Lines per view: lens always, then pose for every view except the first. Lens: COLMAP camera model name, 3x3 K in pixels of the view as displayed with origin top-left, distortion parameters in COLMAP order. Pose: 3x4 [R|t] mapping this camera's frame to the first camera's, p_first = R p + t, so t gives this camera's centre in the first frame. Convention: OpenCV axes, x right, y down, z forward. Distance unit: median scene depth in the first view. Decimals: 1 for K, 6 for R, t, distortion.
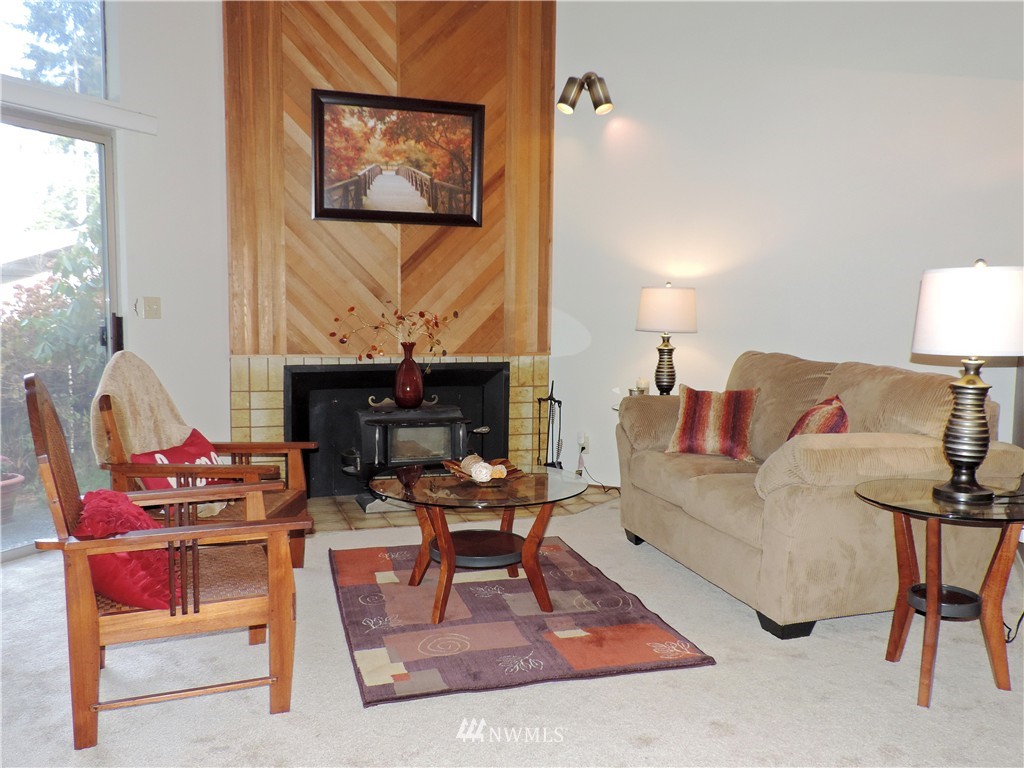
lens RADIAL K [[825.4, 0, 521.4], [0, 825.4, 386.9], [0, 0, 1]] dist [-0.008048, 0.006156]
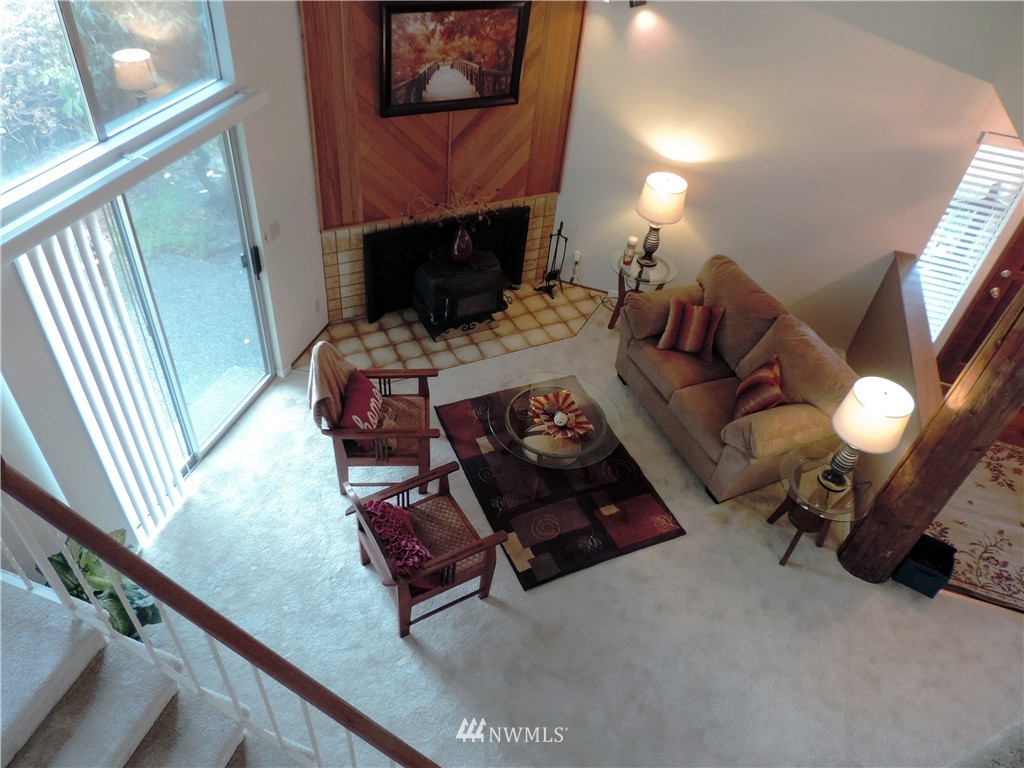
lens RADIAL K [[731.0, 0, 509.1], [0, 731.0, 387.4], [0, 0, 1]] dist [-0.021918, -0.001078]
pose [[0.990265, -0.023224, 0.137241, -0.220881], [-0.064987, 0.794779, 0.603410, -0.517899], [-0.123090, -0.606454, 0.785533, -0.046865]]
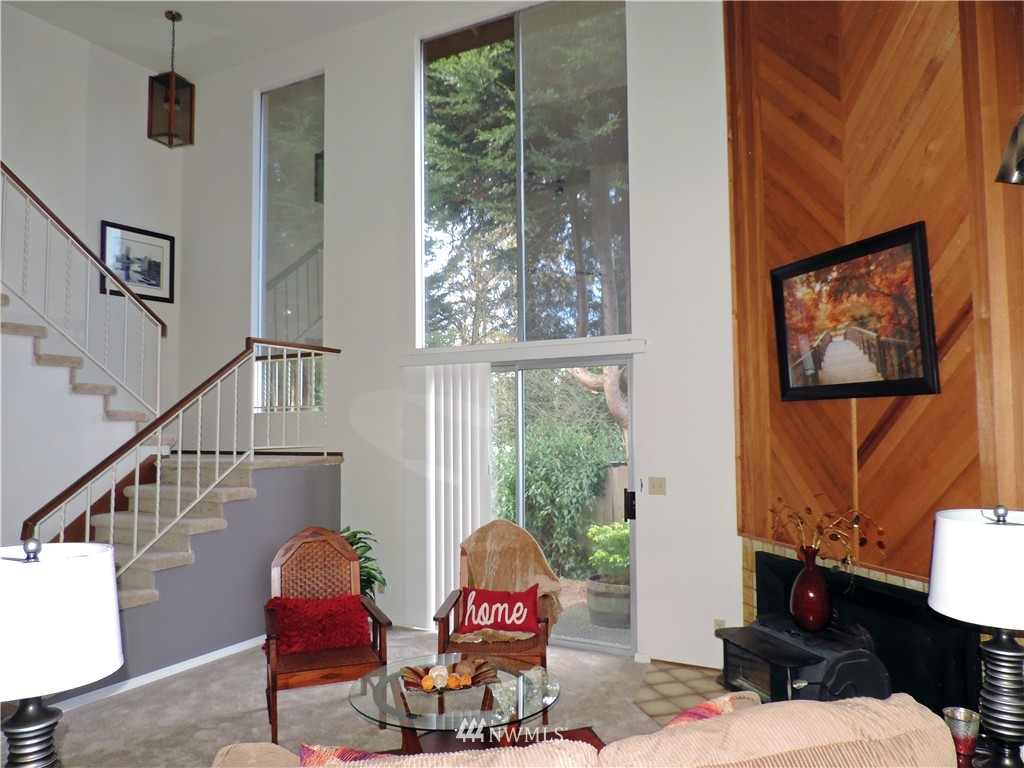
lens RADIAL K [[731.0, 0, 515.5], [0, 731.0, 385.2], [0, 0, 1]] dist [-0.021918, -0.001078]
pose [[-0.042989, -0.064034, -0.997021, 0.585238], [-0.088928, 0.994228, -0.060020, -0.140512], [0.995110, 0.086083, -0.048435, 0.719251]]
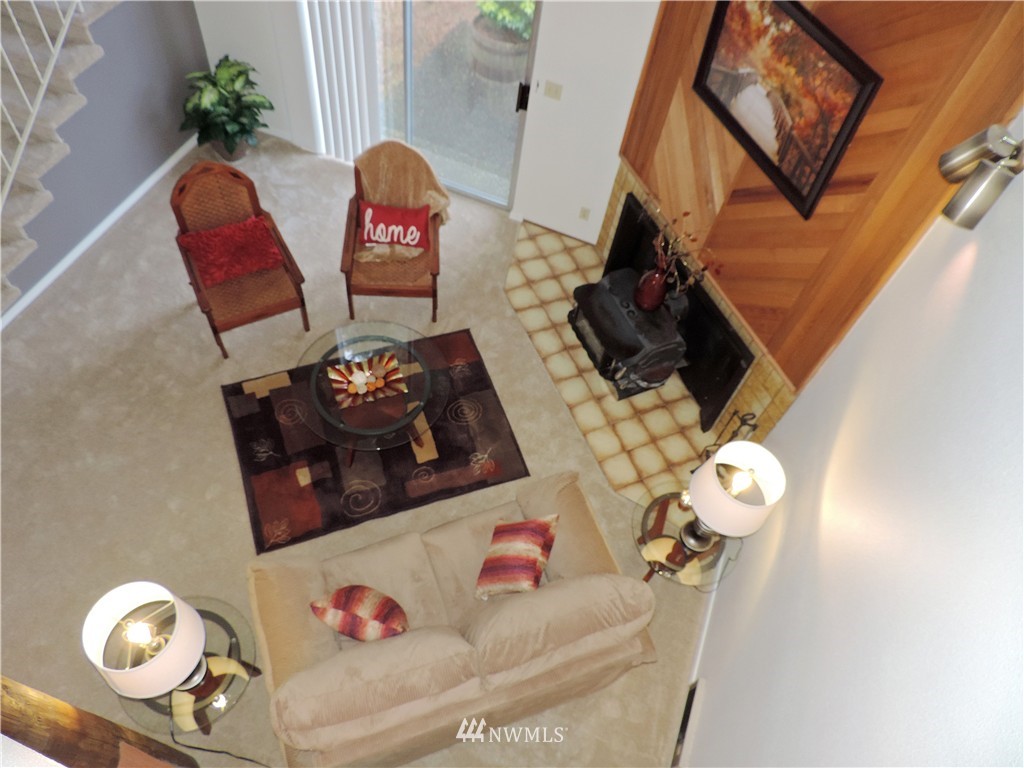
lens RADIAL K [[731.0, 0, 513.8], [0, 731.0, 391.2], [0, 0, 1]] dist [-0.021918, -0.001078]
pose [[0.074996, 0.829624, -0.553263, 0.440317], [-0.201705, 0.555977, 0.806352, -0.609731], [0.976571, 0.051123, 0.209036, 0.645682]]
